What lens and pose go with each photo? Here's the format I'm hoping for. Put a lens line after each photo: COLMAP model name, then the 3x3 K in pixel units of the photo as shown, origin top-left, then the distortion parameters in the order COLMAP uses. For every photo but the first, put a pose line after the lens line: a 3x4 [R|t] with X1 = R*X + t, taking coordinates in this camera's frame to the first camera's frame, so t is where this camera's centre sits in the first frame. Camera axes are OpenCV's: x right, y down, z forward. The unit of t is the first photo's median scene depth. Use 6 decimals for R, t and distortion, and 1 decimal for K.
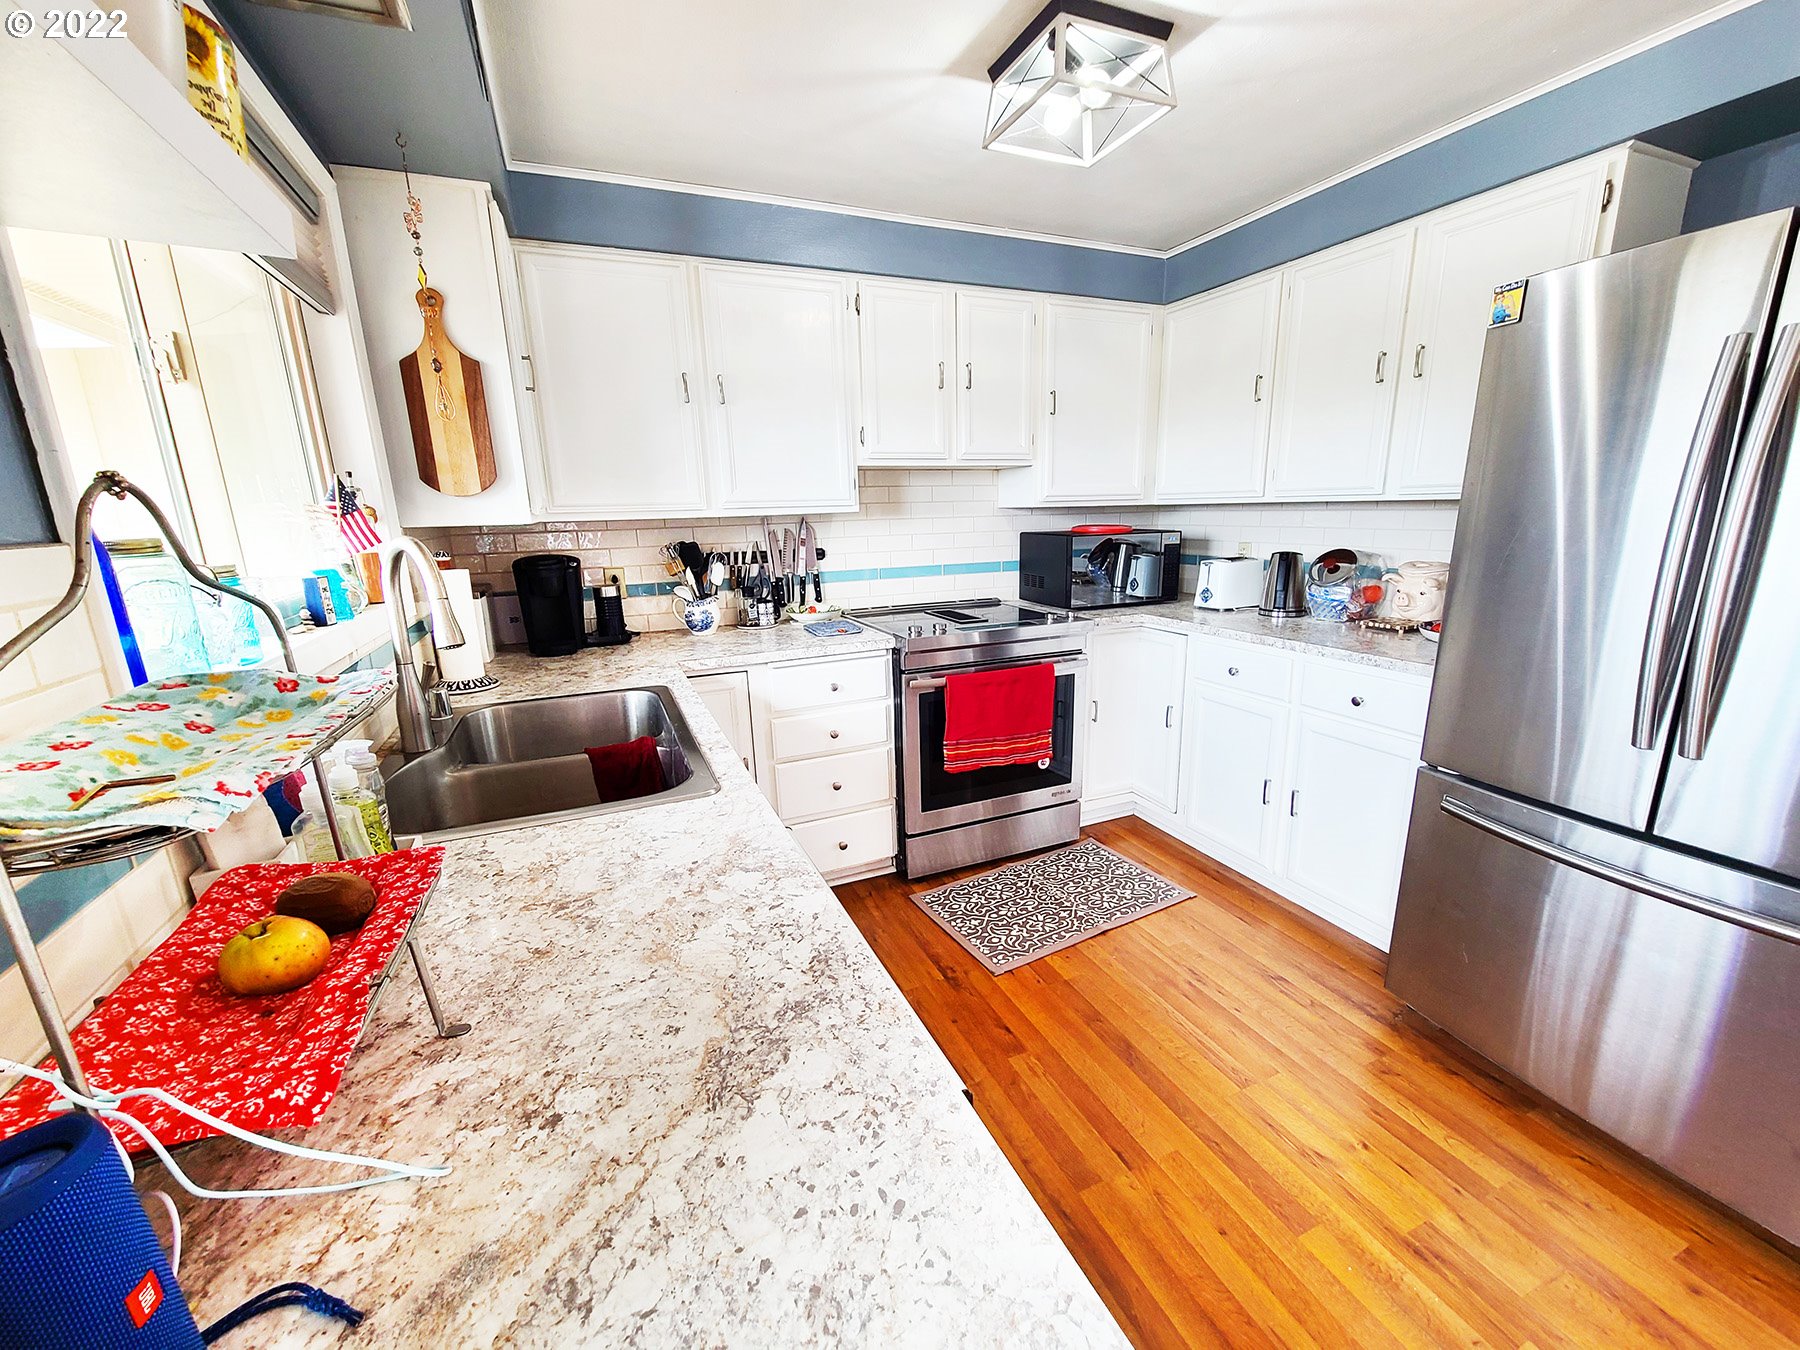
lens RADIAL K [[725.5, 0, 903.3], [0, 725.5, 683.2], [0, 0, 1]] dist [0.001022, -0.000356]
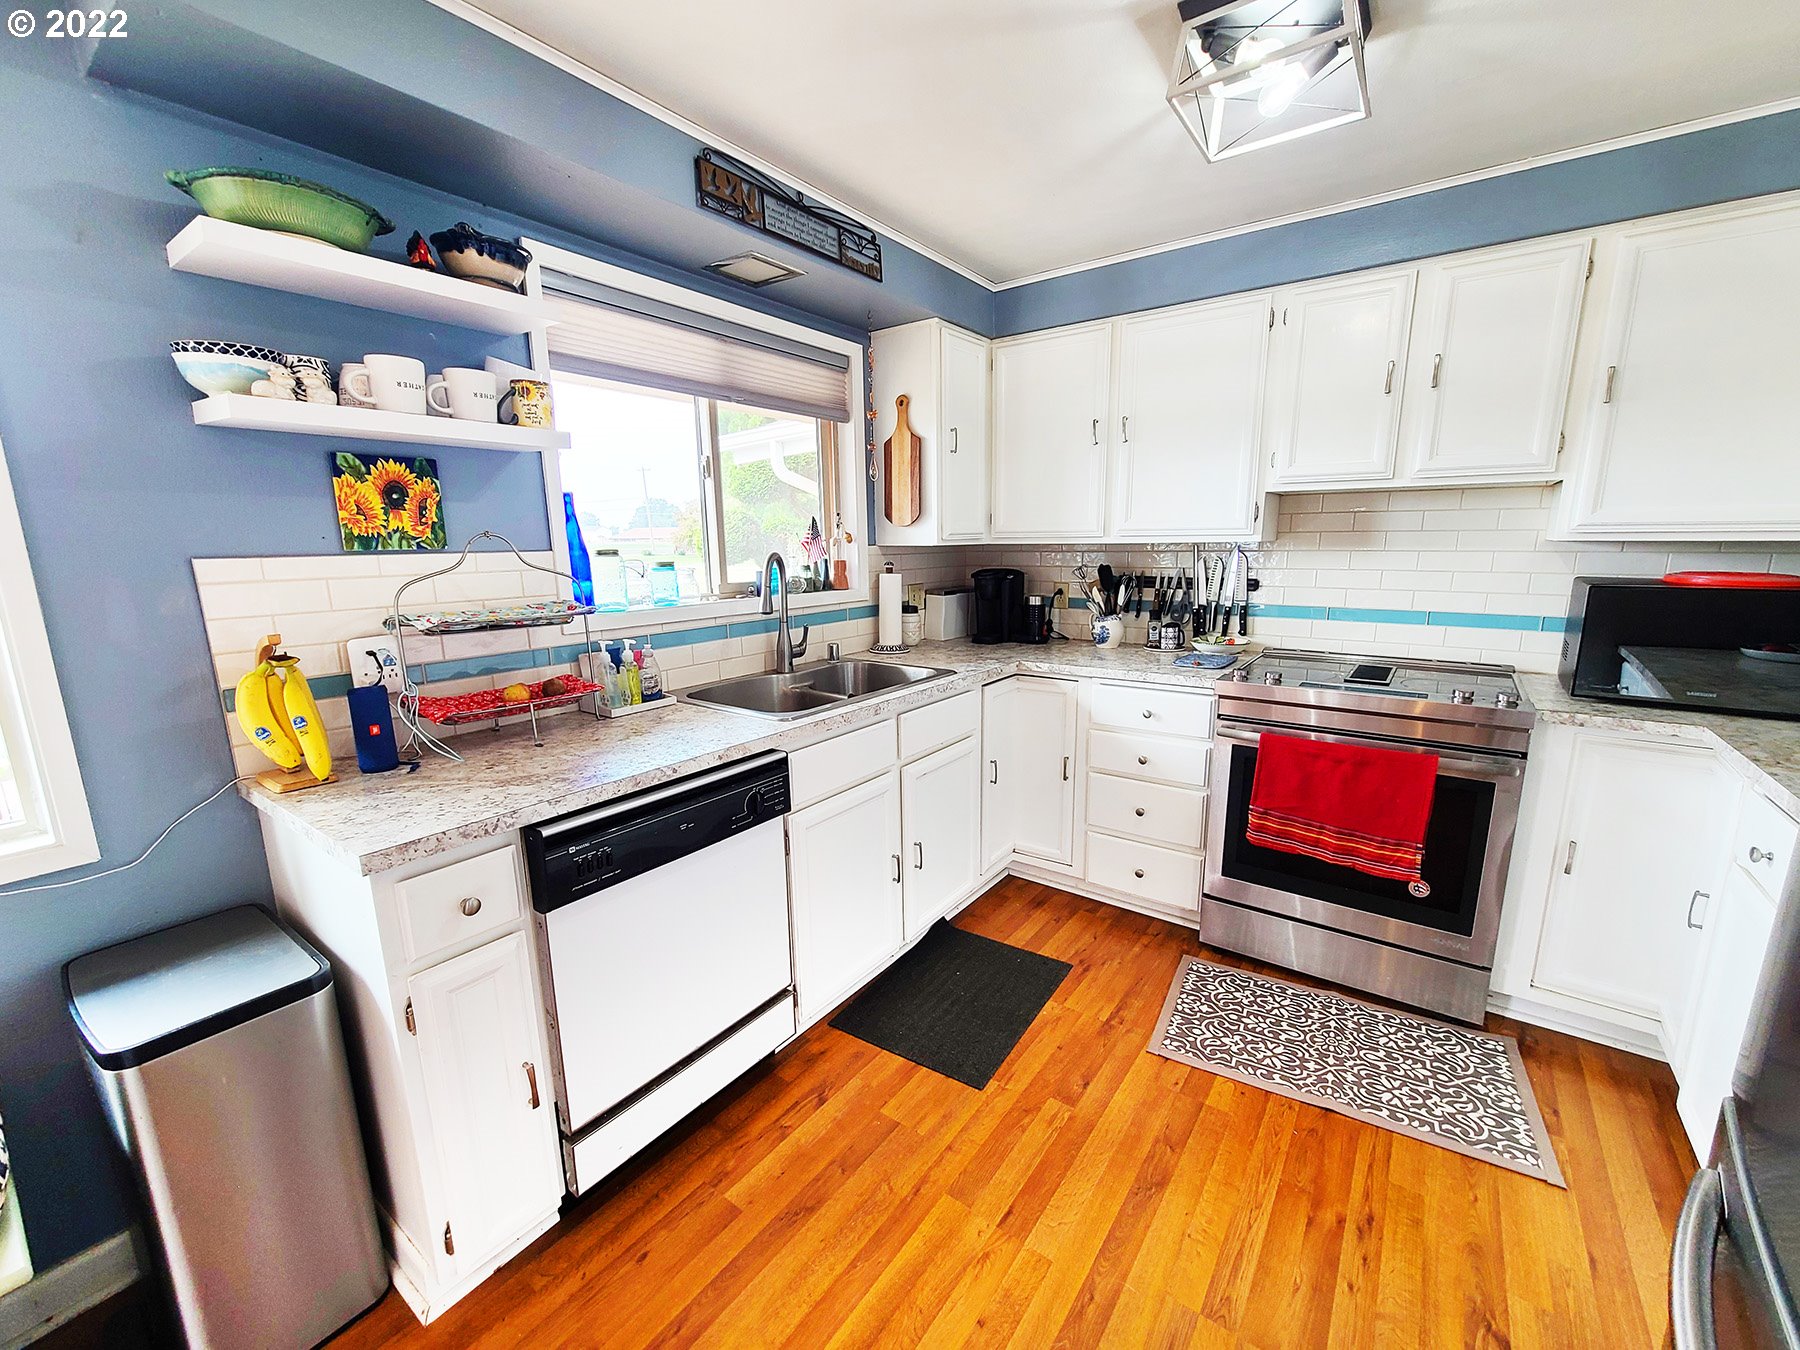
lens RADIAL K [[725.5, 0, 916.7], [0, 725.5, 681.1], [0, 0, 1]] dist [0.001022, -0.000356]
pose [[0.522968, 0.185008, -0.832032, 0.522880], [-0.205178, 0.974780, 0.087786, -0.057372], [0.827289, 0.124805, 0.547738, 0.162725]]
